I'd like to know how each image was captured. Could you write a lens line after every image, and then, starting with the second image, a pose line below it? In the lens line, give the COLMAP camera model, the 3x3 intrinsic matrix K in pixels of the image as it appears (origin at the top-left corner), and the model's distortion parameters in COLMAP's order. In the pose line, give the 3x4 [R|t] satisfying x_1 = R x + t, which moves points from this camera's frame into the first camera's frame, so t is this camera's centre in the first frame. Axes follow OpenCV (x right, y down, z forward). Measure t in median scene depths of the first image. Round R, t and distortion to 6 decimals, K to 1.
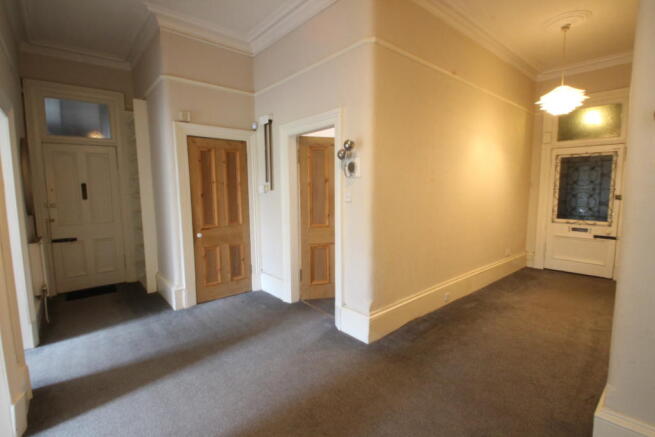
lens RADIAL K [[305.9, 0, 327.0], [0, 305.9, 218.3], [0, 0, 1]] dist [-0.000922, -0.000681]
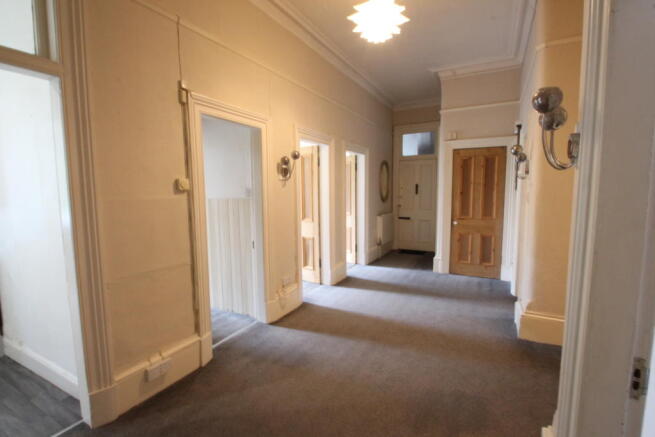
lens RADIAL K [[305.9, 0, 326.9], [0, 305.9, 217.8], [0, 0, 1]] dist [-0.000922, -0.000681]
pose [[0.357243, 0.096664, -0.928996, 0.596562], [-0.086977, 0.993751, 0.069955, -0.011409], [0.929953, 0.055810, 0.363418, -0.010070]]
